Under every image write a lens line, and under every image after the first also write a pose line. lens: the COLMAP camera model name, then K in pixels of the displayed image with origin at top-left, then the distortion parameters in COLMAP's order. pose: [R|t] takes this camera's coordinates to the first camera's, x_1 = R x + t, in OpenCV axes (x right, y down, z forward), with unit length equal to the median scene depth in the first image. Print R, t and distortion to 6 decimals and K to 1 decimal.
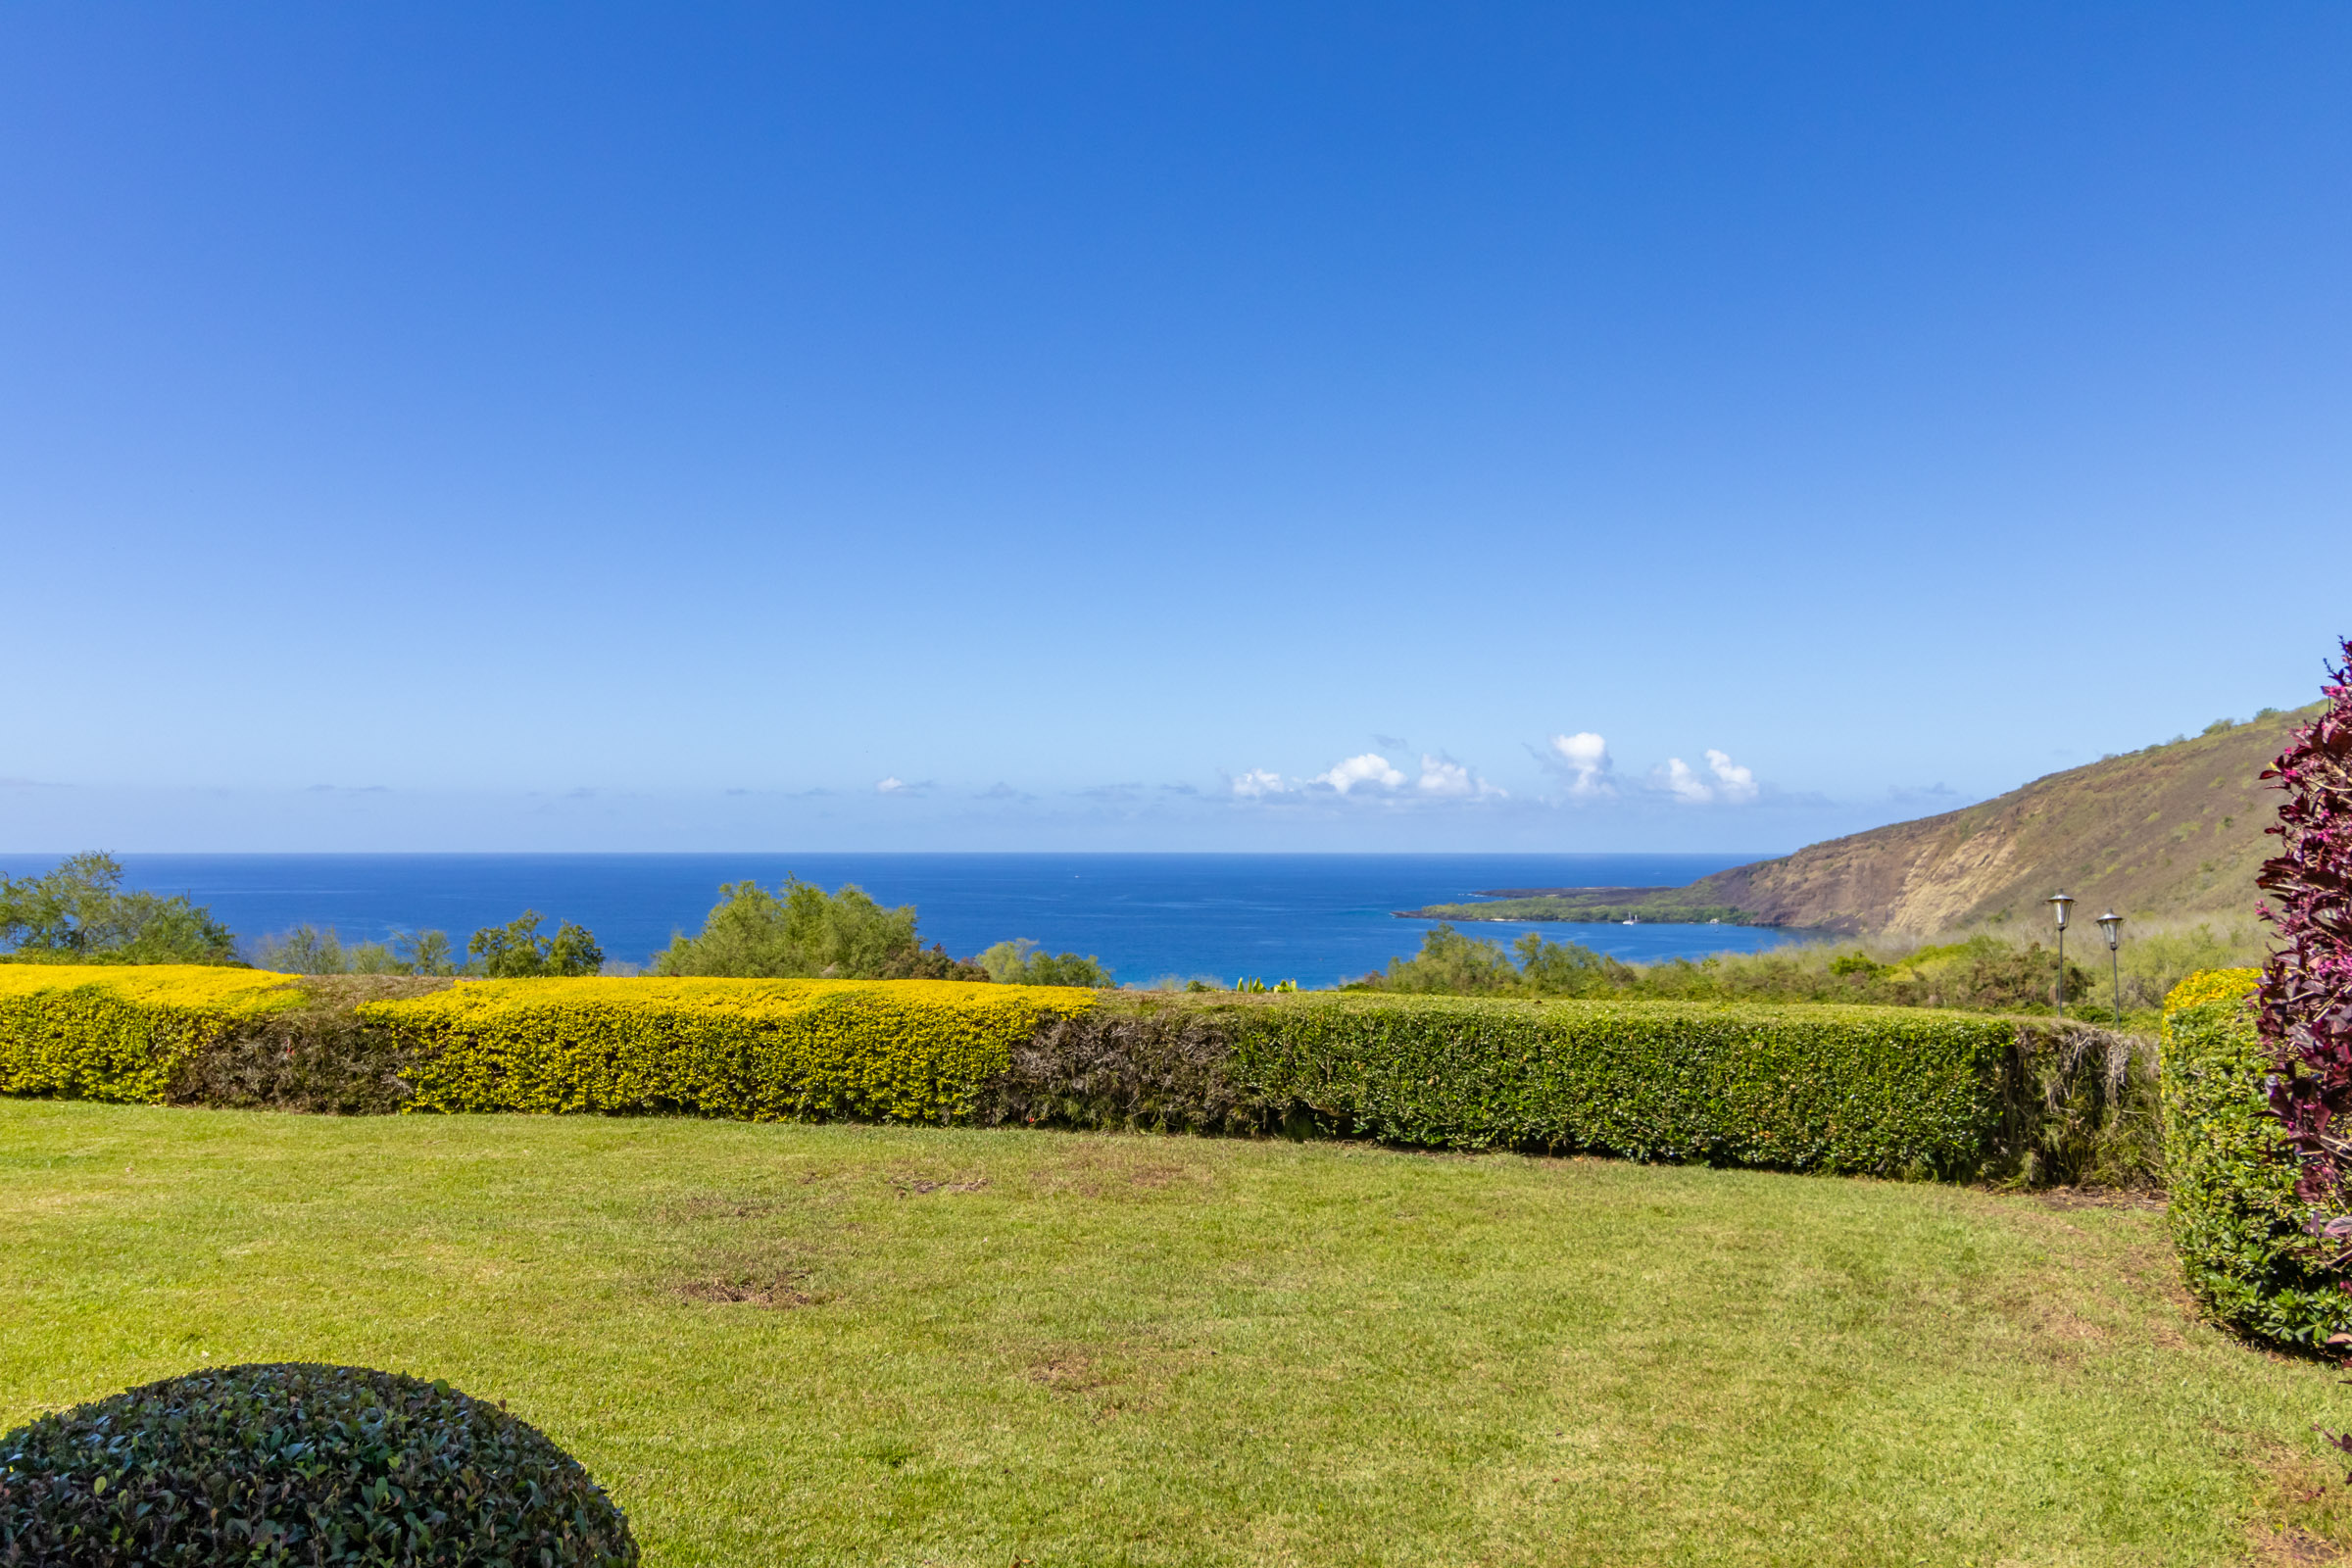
lens RADIAL K [[1917.6, 0, 1189.8], [0, 1917.6, 794.4], [0, 0, 1]] dist [-0.006085, -0.023452]
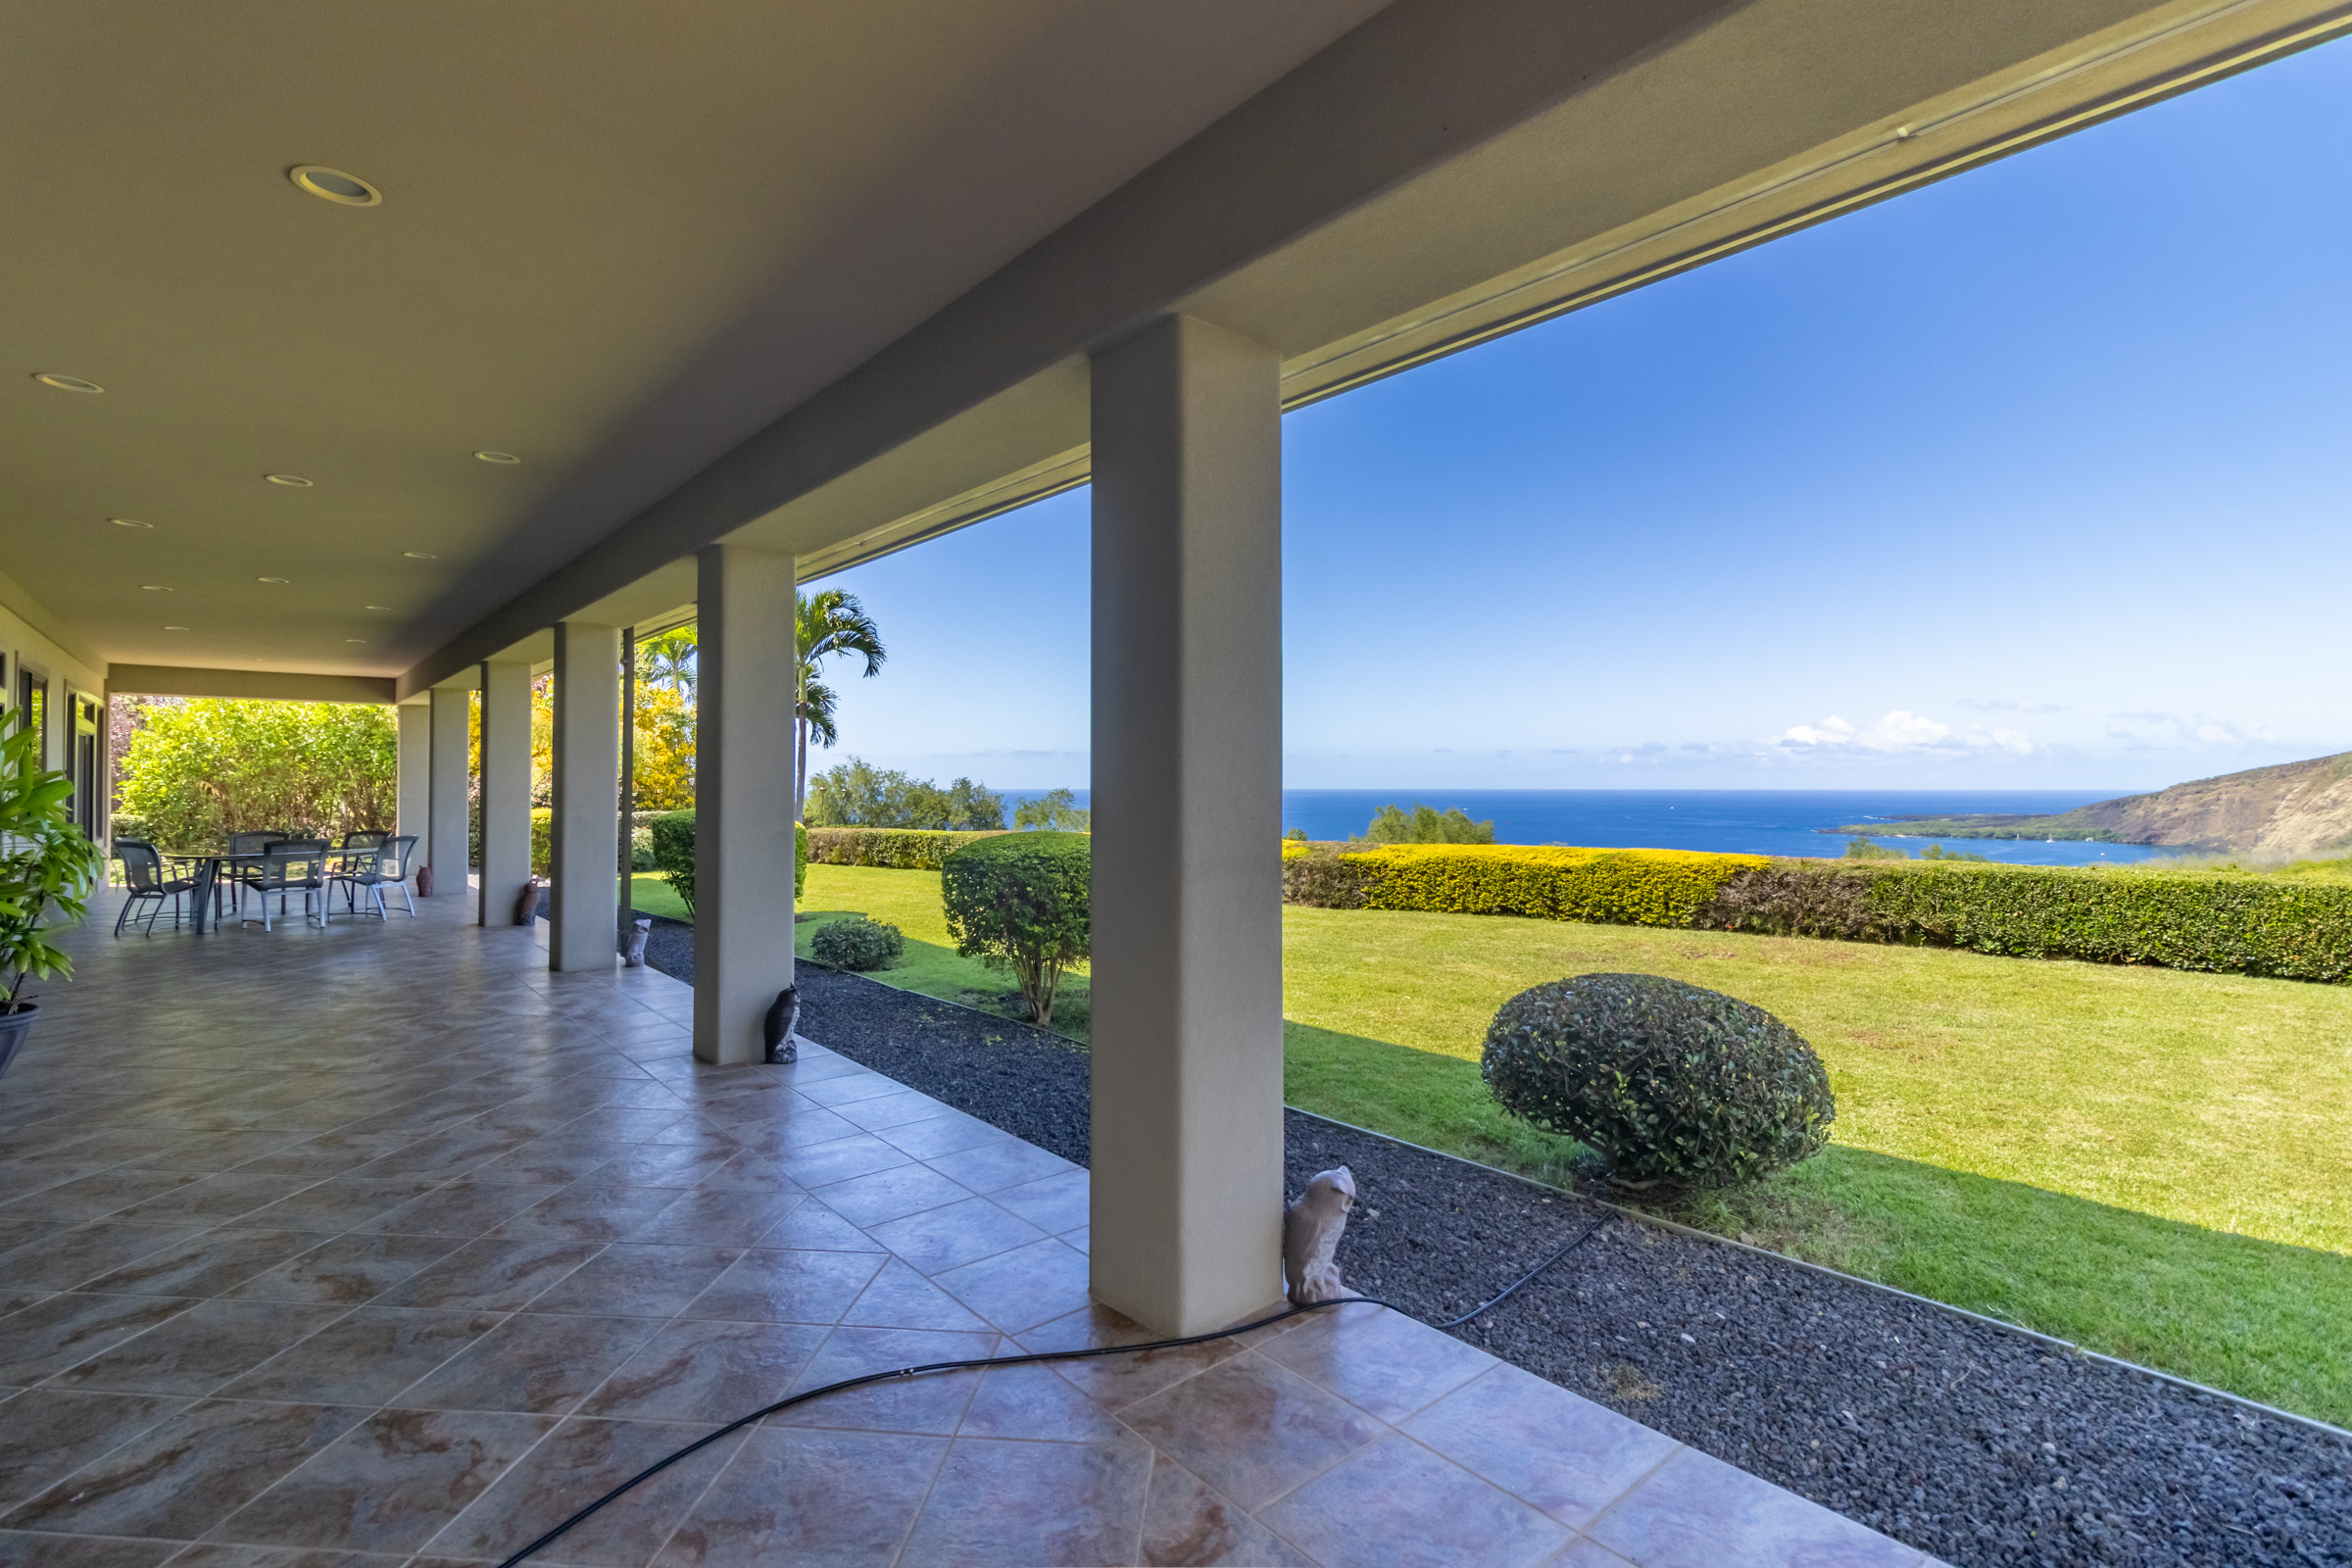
lens RADIAL K [[1115.2, 0, 1133.2], [0, 1115.2, 781.9], [0, 0, 1]] dist [-0.009294, 0.000827]
pose [[0.903073, -0.002601, -0.429478, -0.135002], [0.012823, 0.999699, 0.020908, 0.006124], [0.429295, -0.024388, 0.902835, -0.163062]]
